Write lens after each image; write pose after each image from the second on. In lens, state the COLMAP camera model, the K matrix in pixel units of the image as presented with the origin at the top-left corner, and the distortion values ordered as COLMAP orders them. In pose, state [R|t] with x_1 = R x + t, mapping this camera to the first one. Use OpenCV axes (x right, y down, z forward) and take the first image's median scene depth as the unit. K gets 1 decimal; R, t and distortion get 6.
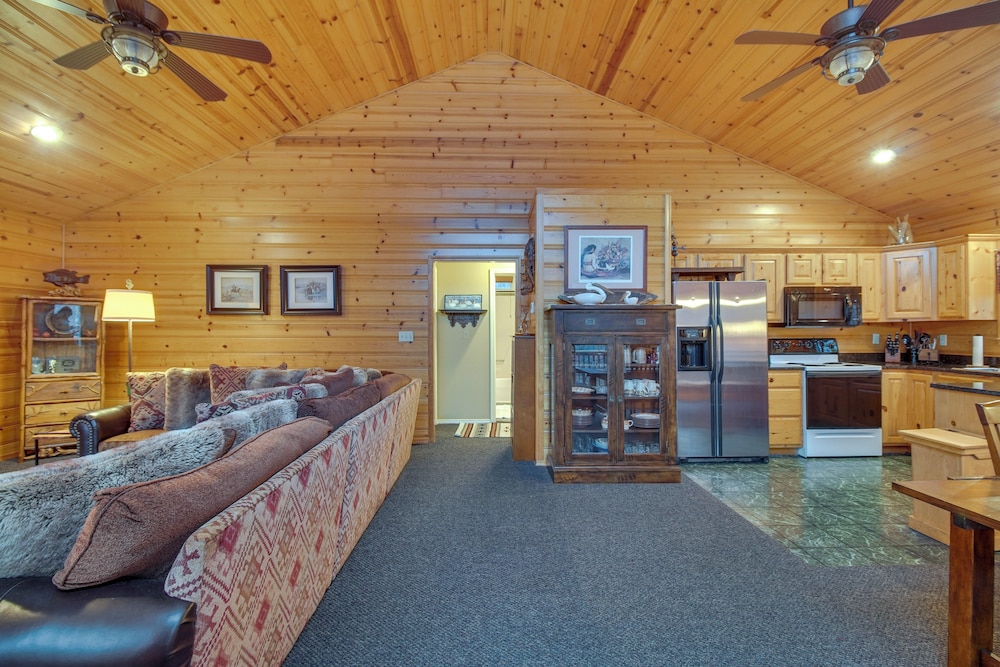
lens RADIAL K [[451.3, 0, 517.1], [0, 451.3, 332.7], [0, 0, 1]] dist [-0.004942, -0.007703]
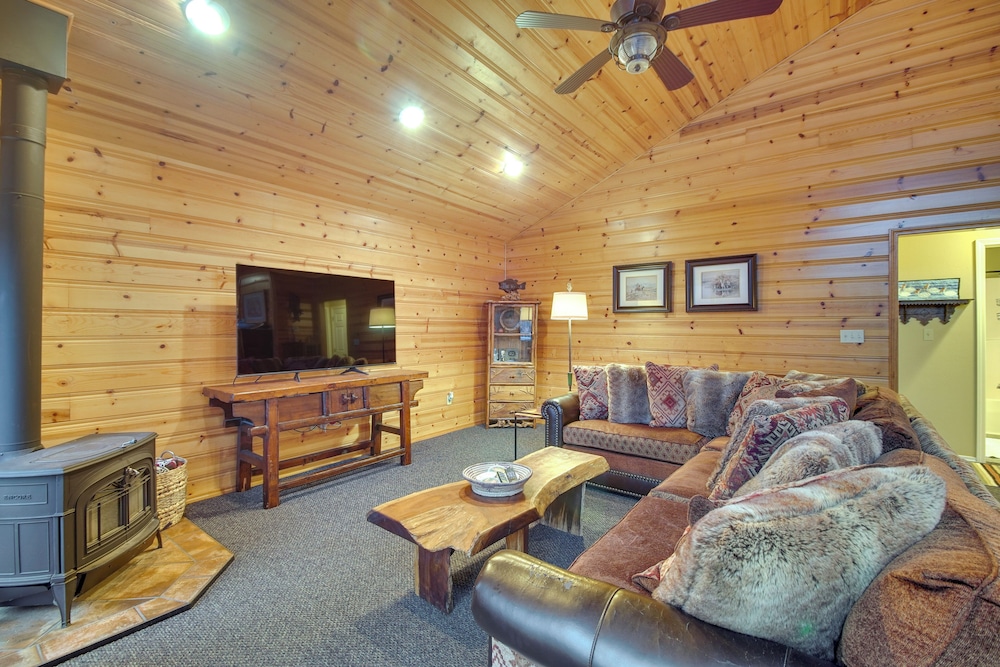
lens RADIAL K [[451.3, 0, 501.8], [0, 451.3, 331.1], [0, 0, 1]] dist [-0.004942, -0.007703]
pose [[0.760725, 0.007603, -0.649030, -0.202657], [-0.006111, 0.999971, 0.004551, -0.000554], [0.649046, 0.000504, 0.760749, 0.015565]]
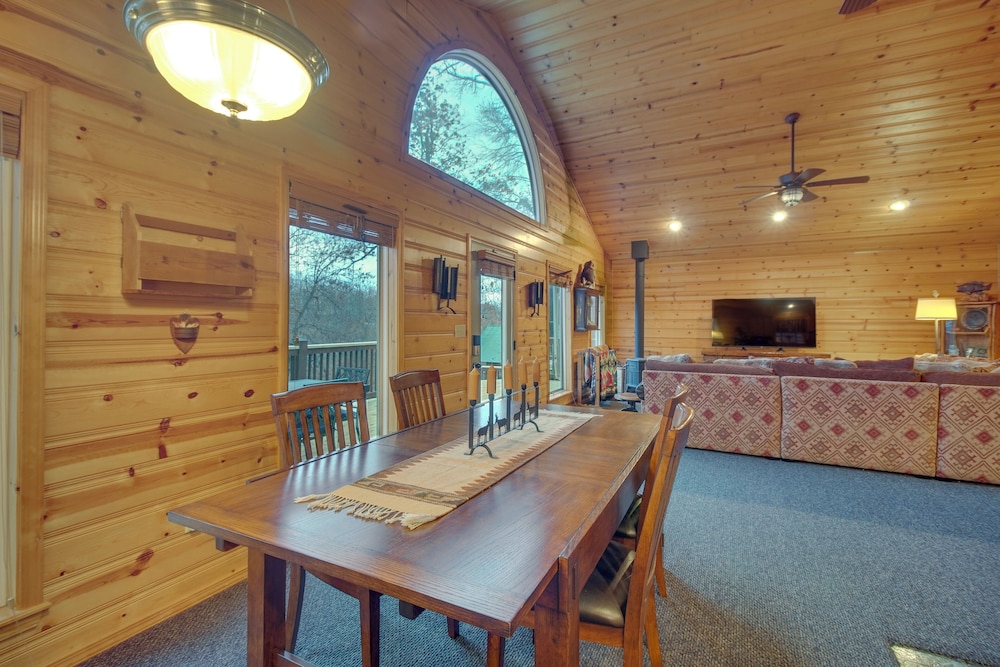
lens RADIAL K [[451.3, 0, 502.0], [0, 451.3, 327.8], [0, 0, 1]] dist [-0.004942, -0.007703]
pose [[-0.491535, 0.005155, -0.870842, 0.819235], [-0.007620, 0.999919, 0.010220, -0.004349], [0.870824, 0.011659, -0.491456, 0.401553]]
